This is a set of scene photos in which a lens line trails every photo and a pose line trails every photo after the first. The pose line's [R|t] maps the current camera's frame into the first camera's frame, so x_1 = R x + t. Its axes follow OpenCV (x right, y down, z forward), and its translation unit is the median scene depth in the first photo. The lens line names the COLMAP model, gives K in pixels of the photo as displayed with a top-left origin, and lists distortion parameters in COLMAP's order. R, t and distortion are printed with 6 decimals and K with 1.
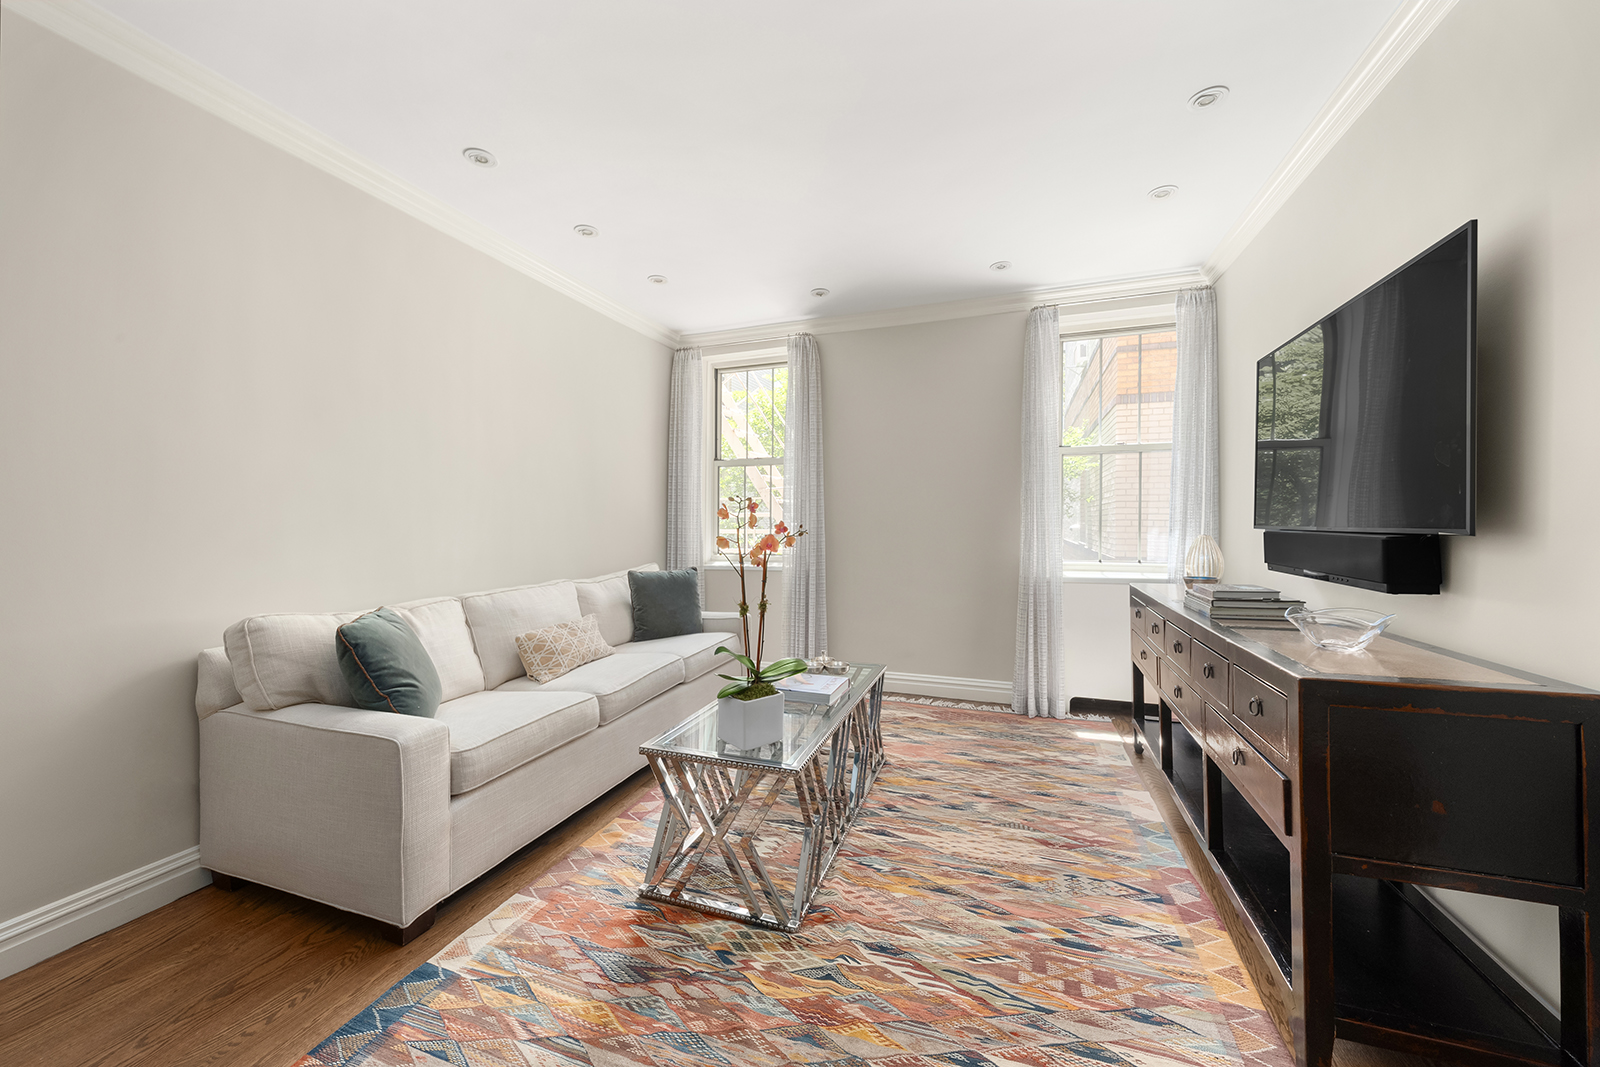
lens RADIAL K [[583.9, 0, 802.2], [0, 583.9, 514.5], [0, 0, 1]] dist [0.000110, 0.000068]
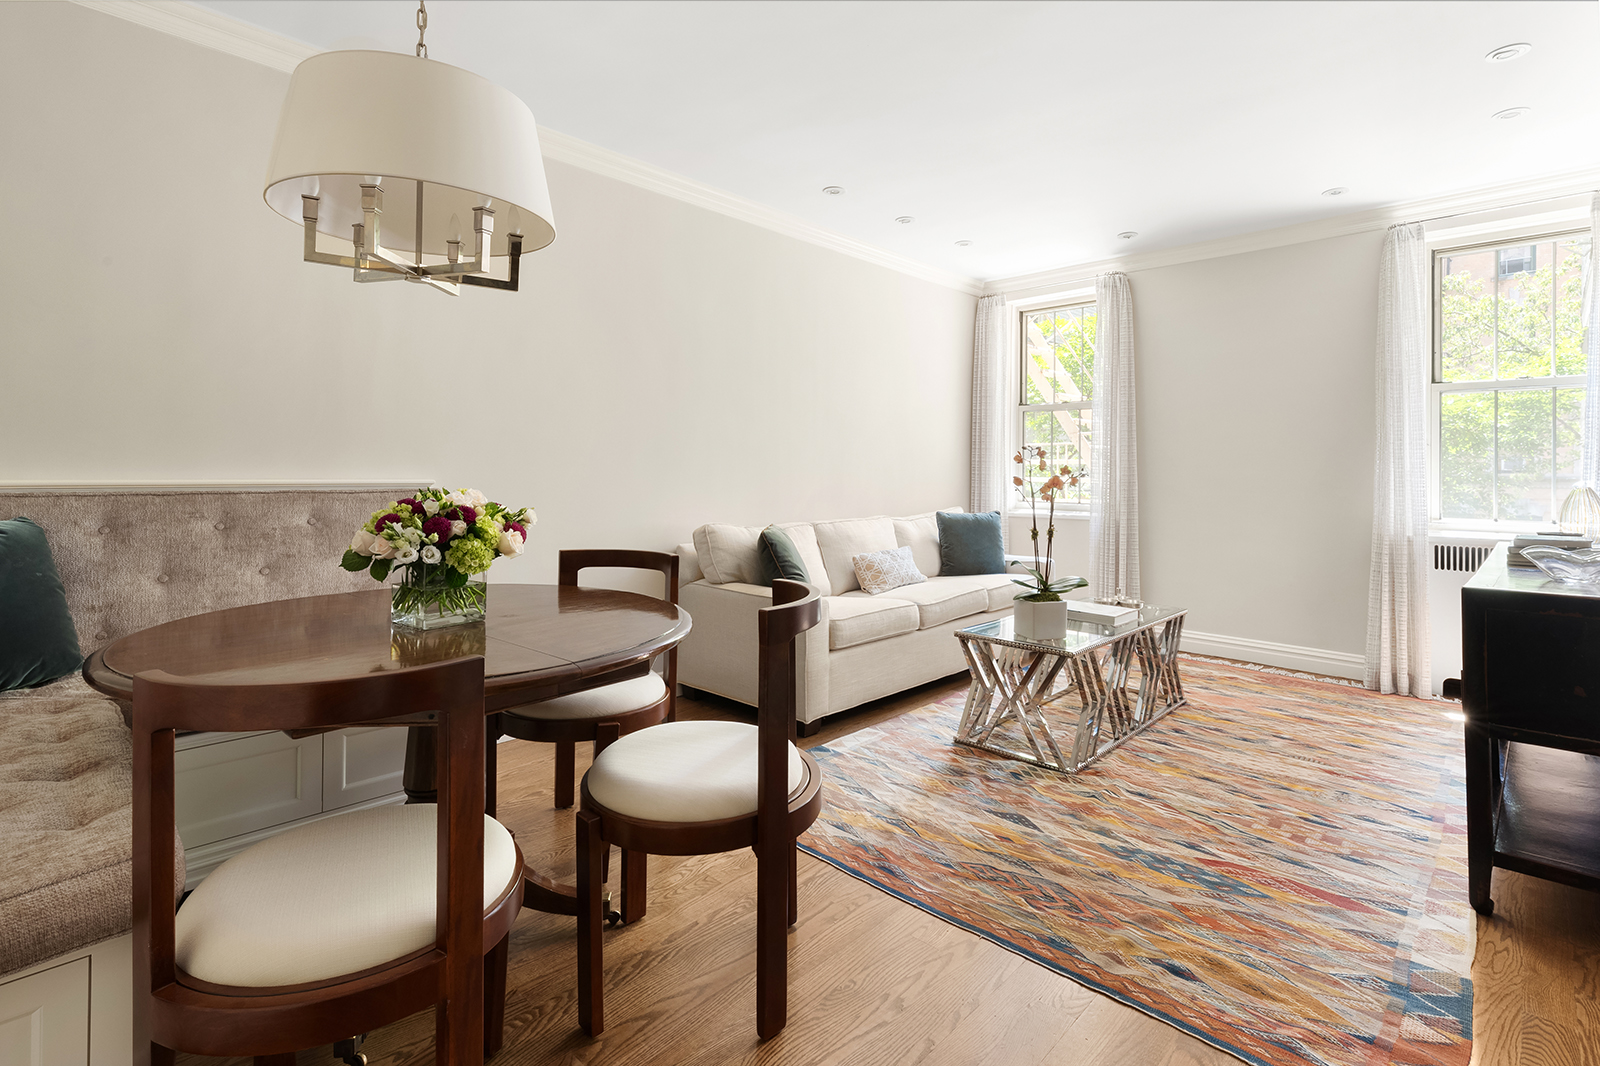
lens RADIAL K [[768.4, 0, 809.6], [0, 768.4, 447.8], [0, 0, 1]] dist [-0.002106, -0.000342]
pose [[0.910280, -0.000678, -0.413992, 0.120903], [-0.007006, 0.999830, -0.017041, 0.004506], [0.413934, 0.018412, 0.910121, -0.606554]]
